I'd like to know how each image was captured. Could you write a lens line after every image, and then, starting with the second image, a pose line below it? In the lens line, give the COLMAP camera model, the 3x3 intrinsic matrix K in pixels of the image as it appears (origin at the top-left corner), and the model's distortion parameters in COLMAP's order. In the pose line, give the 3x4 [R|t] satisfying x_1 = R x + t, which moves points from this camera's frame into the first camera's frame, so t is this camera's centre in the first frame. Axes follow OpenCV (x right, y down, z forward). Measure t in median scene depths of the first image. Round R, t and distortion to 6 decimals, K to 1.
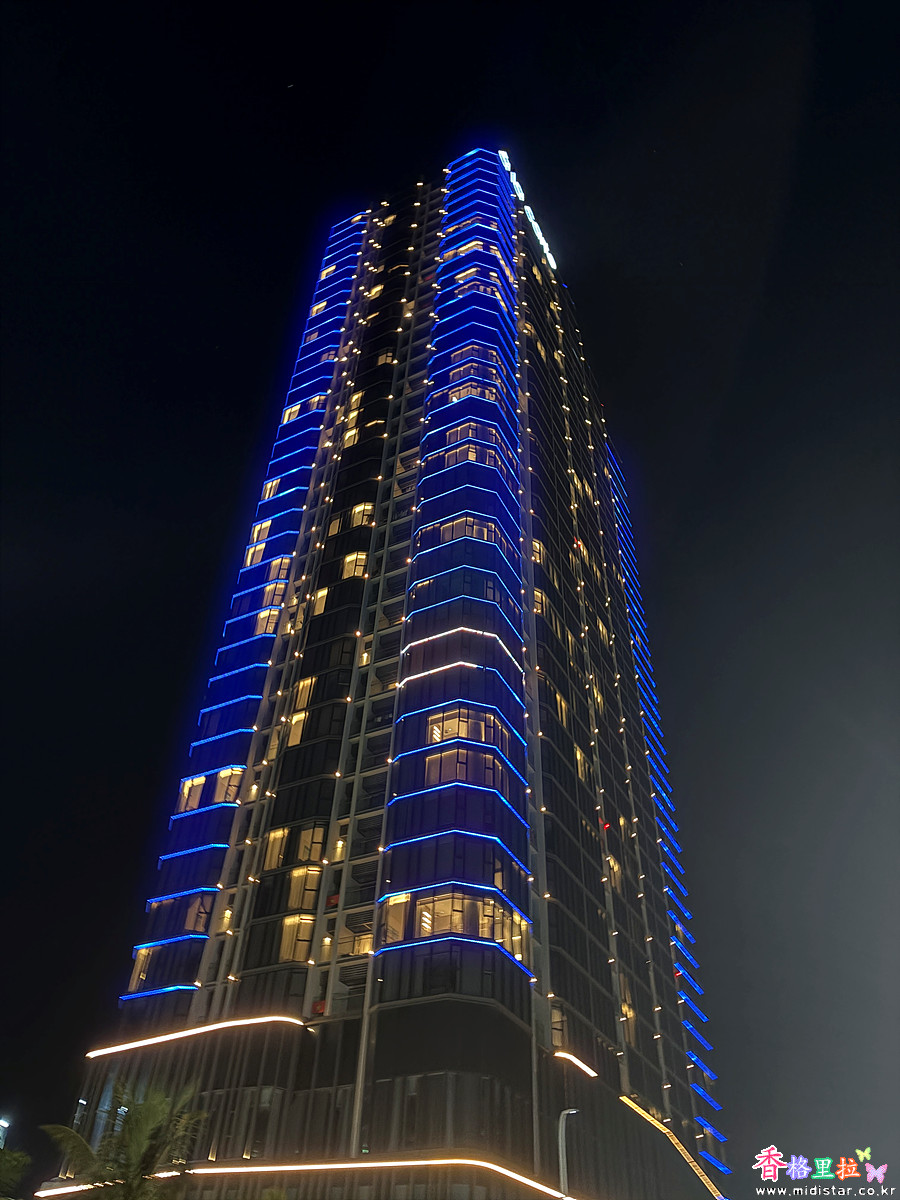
lens RADIAL K [[899.5, 0, 444.9], [0, 899.5, 598.5], [0, 0, 1]] dist [0.038268, -0.047755]
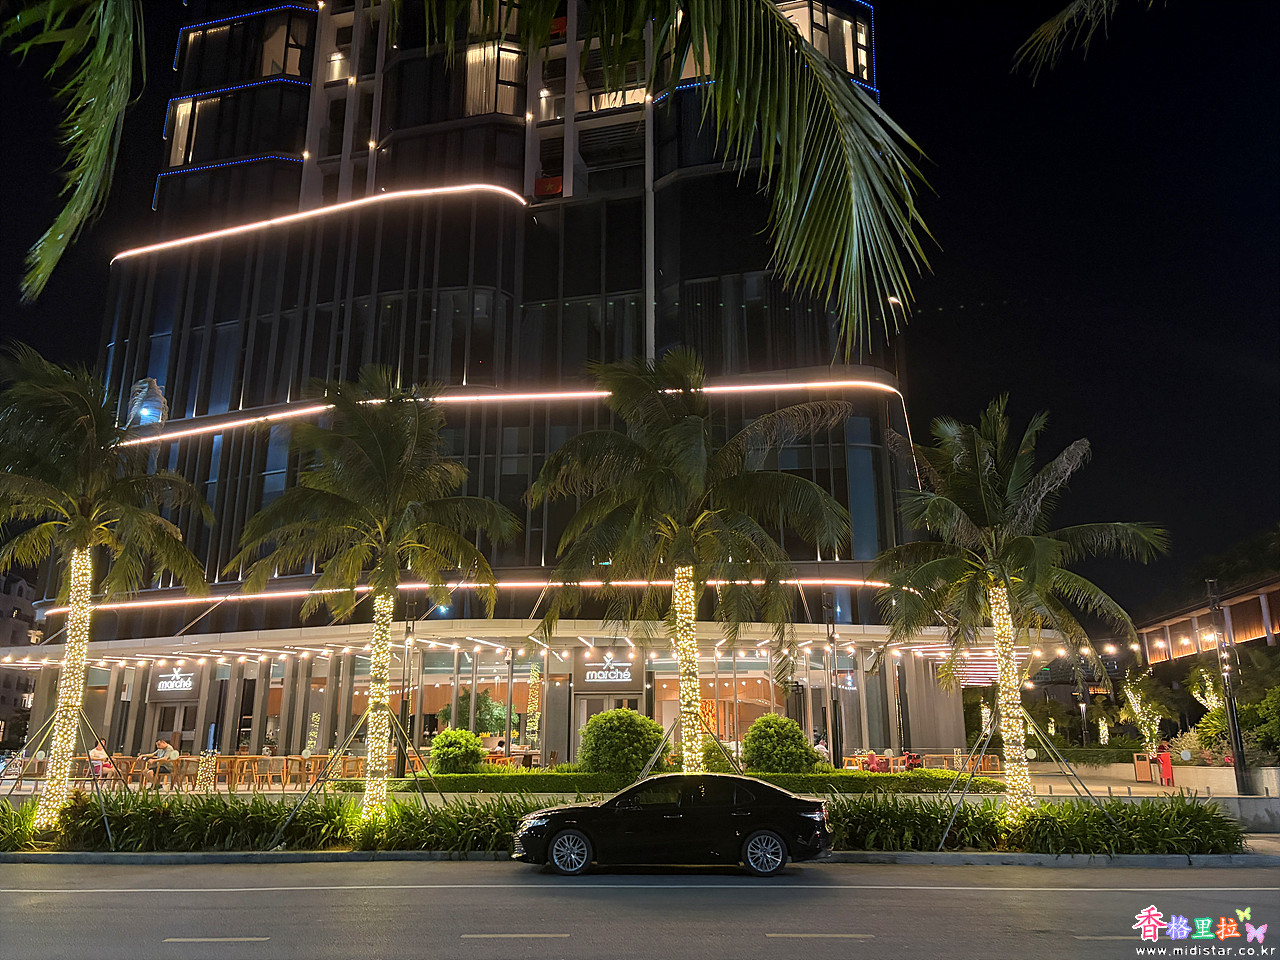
lens RADIAL K [[959.7, 0, 640.0], [0, 959.7, 480.0], [0, 0, 1]] dist [0.037633, -0.041592]
pose [[0.974393, 0.019383, 0.224017, -0.207482], [-0.113173, 0.903159, 0.414119, 0.346513], [-0.194296, -0.428868, 0.882225, 0.362600]]
